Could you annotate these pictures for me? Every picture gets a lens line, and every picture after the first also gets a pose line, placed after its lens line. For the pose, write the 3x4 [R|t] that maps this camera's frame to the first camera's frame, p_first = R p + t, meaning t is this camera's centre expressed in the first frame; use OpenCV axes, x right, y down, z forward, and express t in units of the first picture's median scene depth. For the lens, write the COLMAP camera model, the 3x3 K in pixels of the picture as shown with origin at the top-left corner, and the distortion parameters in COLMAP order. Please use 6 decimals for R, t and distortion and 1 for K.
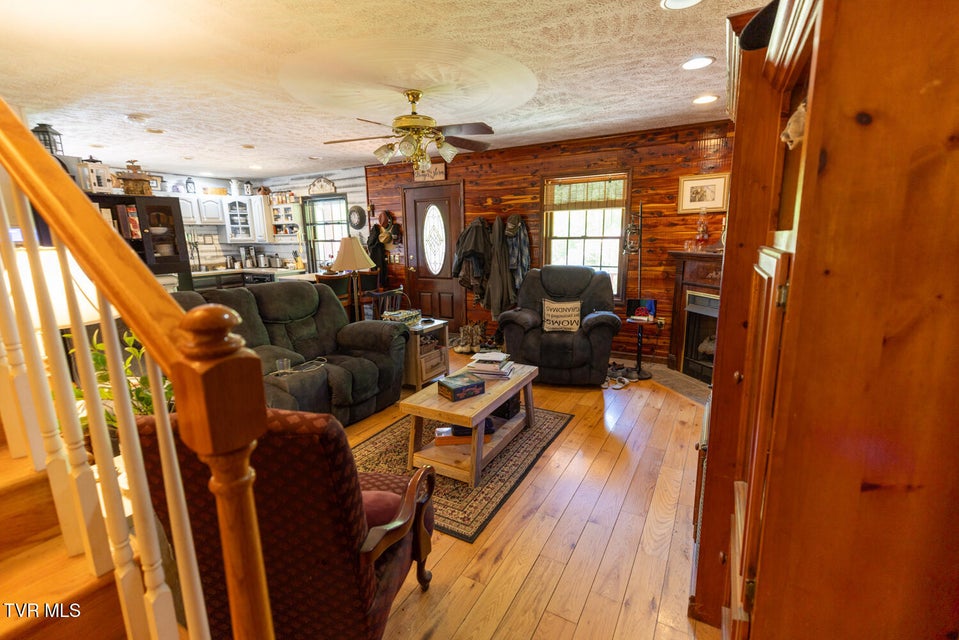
lens RADIAL K [[425.5, 0, 479.8], [0, 425.5, 319.2], [0, 0, 1]] dist [0.006574, -0.001370]
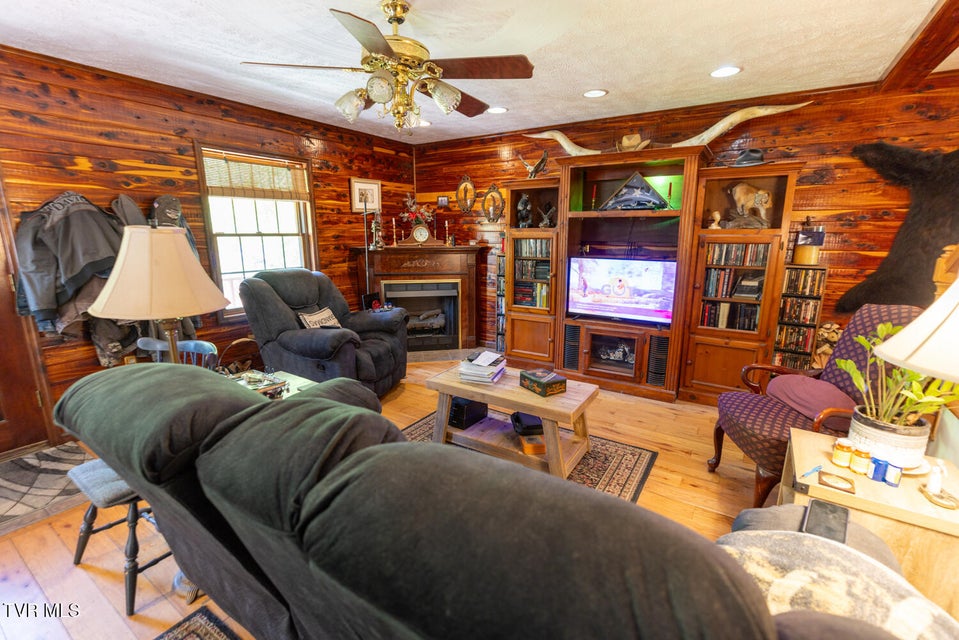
lens RADIAL K [[425.5, 0, 480.8], [0, 425.5, 320.8], [0, 0, 1]] dist [0.006574, -0.001370]
pose [[0.057176, -0.193836, 0.979366, -0.483354], [0.193227, 0.964571, 0.179627, -0.089756], [-0.979487, 0.178970, 0.092604, 0.497594]]
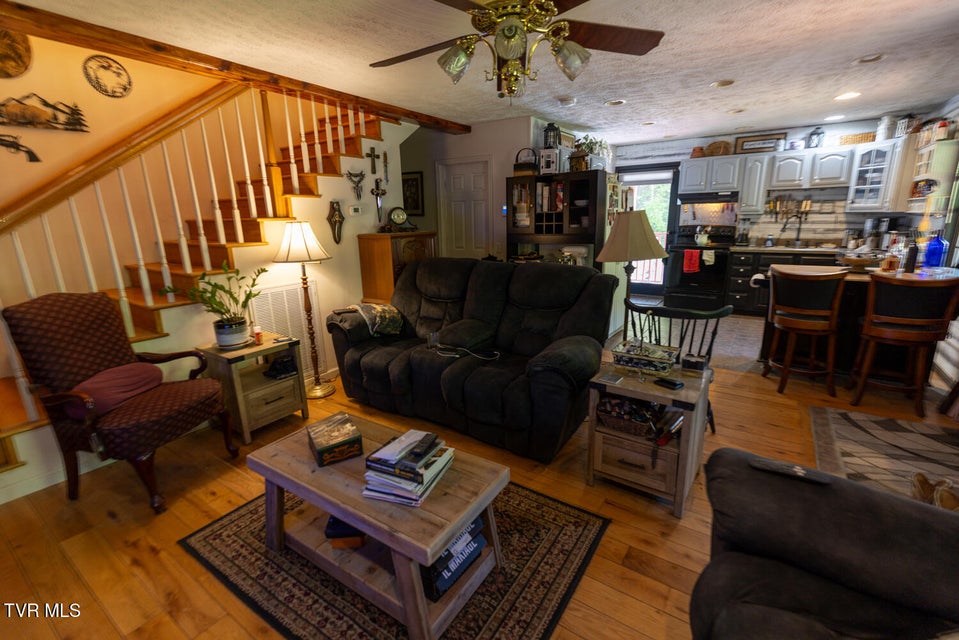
lens RADIAL K [[425.5, 0, 484.3], [0, 425.5, 321.4], [0, 0, 1]] dist [0.006574, -0.001370]
pose [[-0.075698, 0.262359, -0.961996, 0.268550], [-0.172918, 0.946693, 0.271793, -0.123276], [0.982023, 0.186921, -0.026296, 0.591897]]
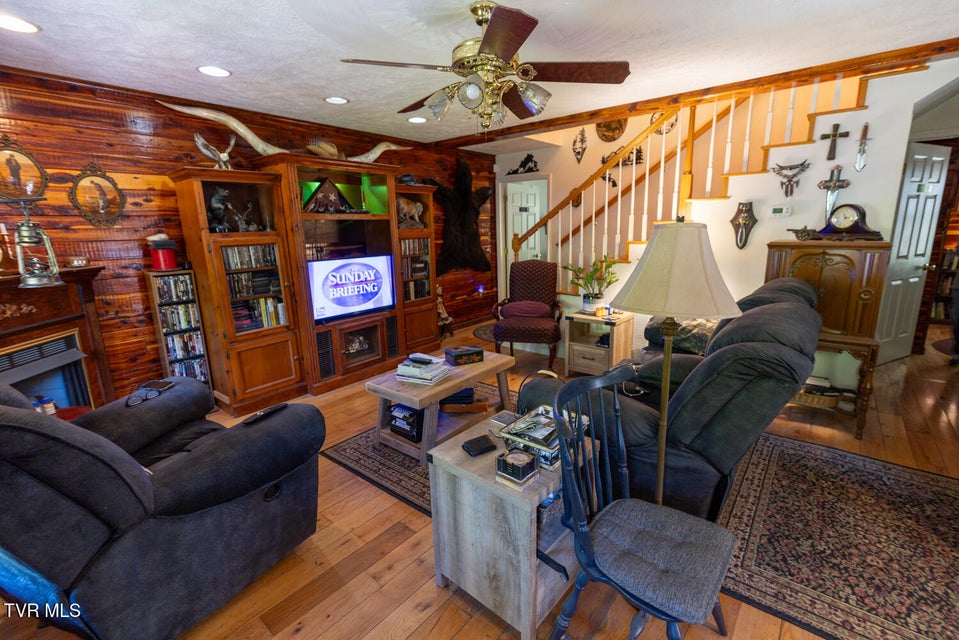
lens RADIAL K [[425.5, 0, 480.6], [0, 425.5, 318.7], [0, 0, 1]] dist [0.006574, -0.001370]
pose [[-0.985278, 0.005513, 0.170869, -0.145863], [0.073467, 0.916139, 0.394071, -0.194269], [-0.154367, 0.400823, -0.903057, 0.981956]]
